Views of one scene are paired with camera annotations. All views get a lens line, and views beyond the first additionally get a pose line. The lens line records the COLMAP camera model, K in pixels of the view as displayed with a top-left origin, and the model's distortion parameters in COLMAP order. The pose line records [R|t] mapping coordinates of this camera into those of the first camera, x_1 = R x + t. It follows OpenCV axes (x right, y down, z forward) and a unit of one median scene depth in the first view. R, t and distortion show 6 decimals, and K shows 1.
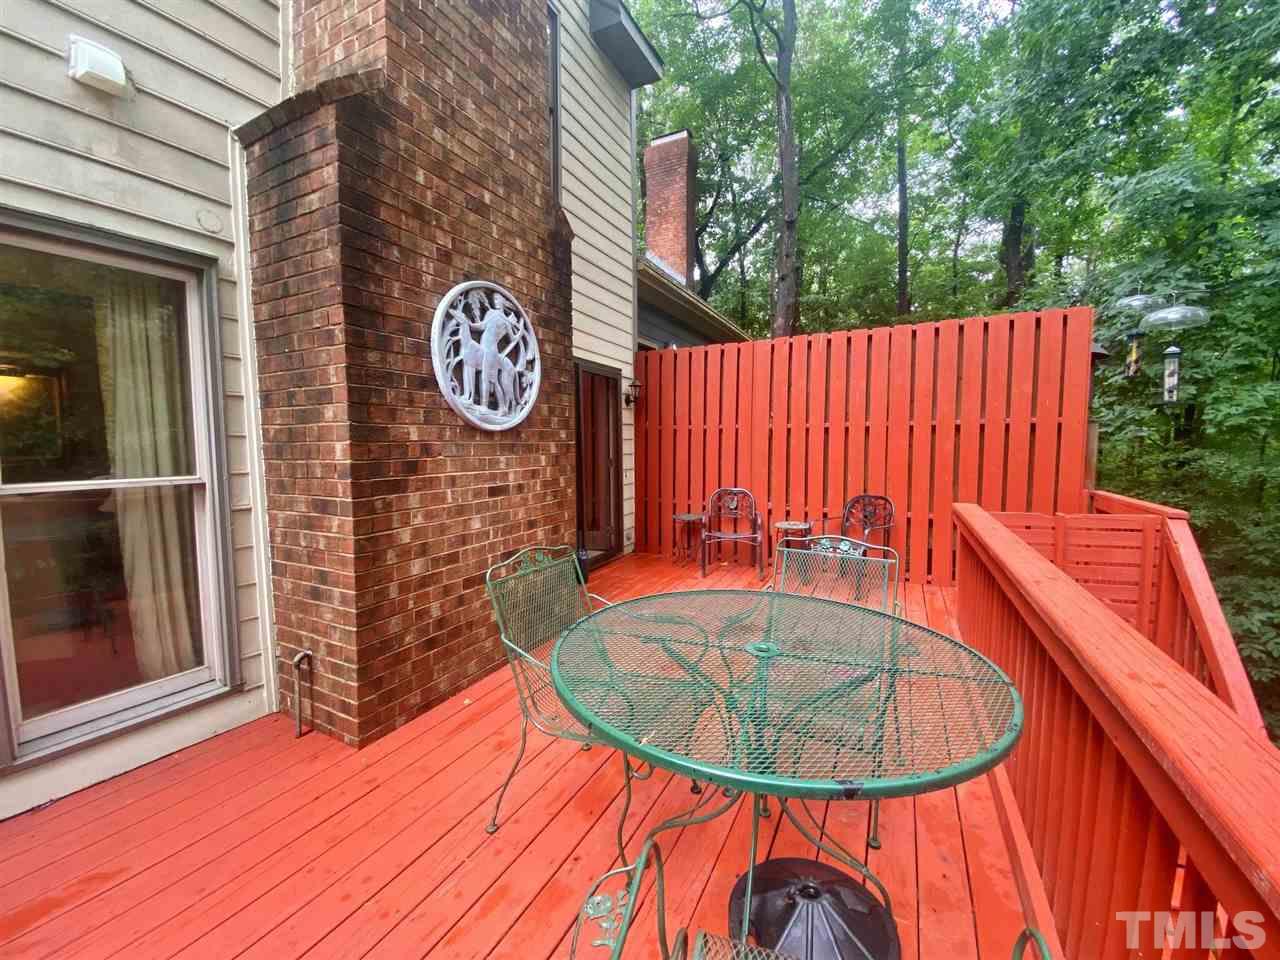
lens RADIAL K [[519.7, 0, 637.9], [0, 519.7, 453.0], [0, 0, 1]] dist [0.000544, 0.000040]
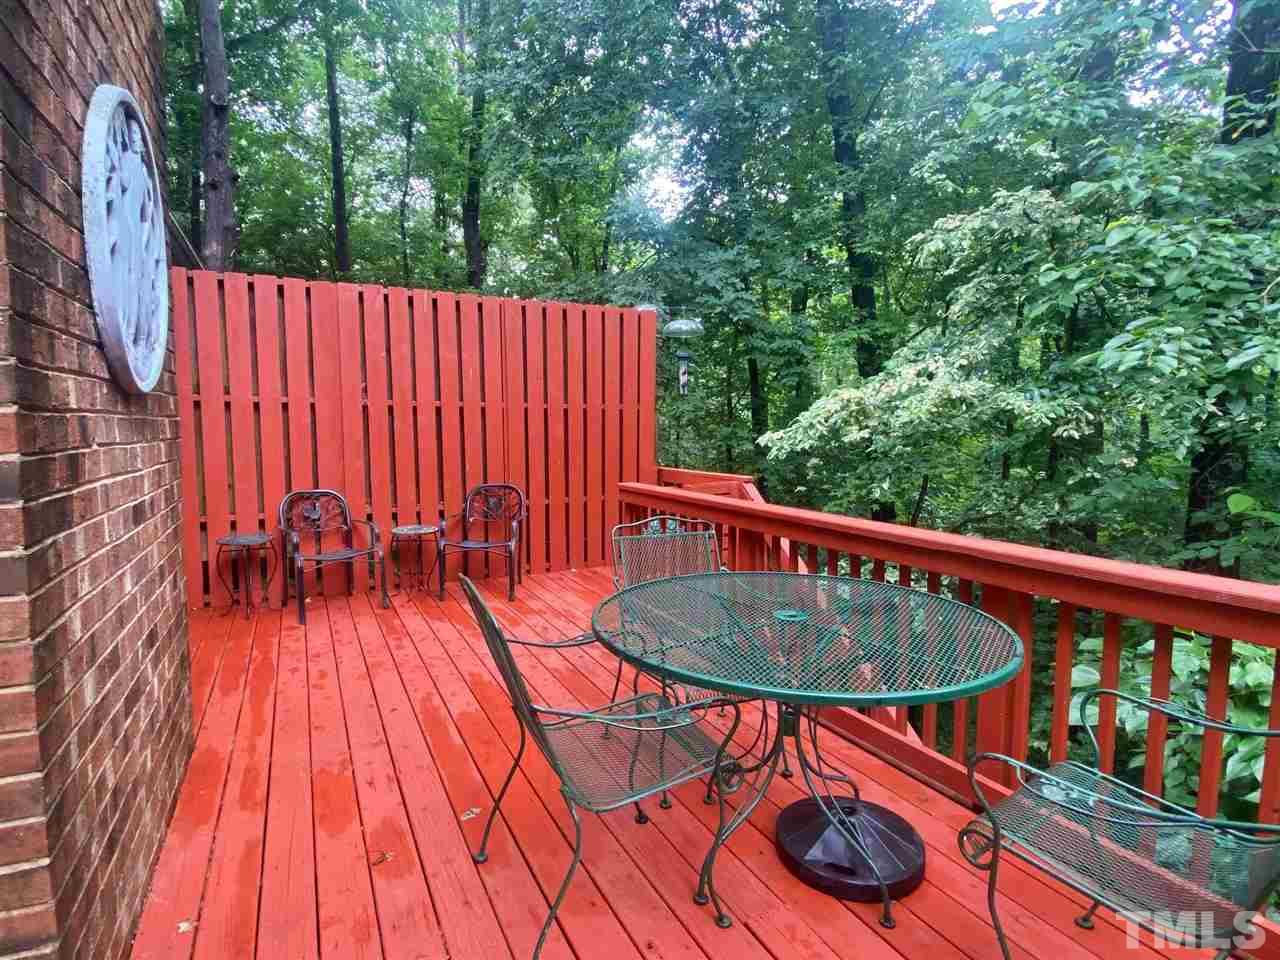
lens RADIAL K [[626.7, 0, 640.0], [0, 626.7, 480.0], [0, 0, 1]] dist [-0.001765, -0.000170]
pose [[0.570999, -0.067234, 0.818193, -0.263915], [0.011209, 0.997186, 0.074120, -0.003815], [-0.820874, -0.033151, 0.570146, 0.162212]]
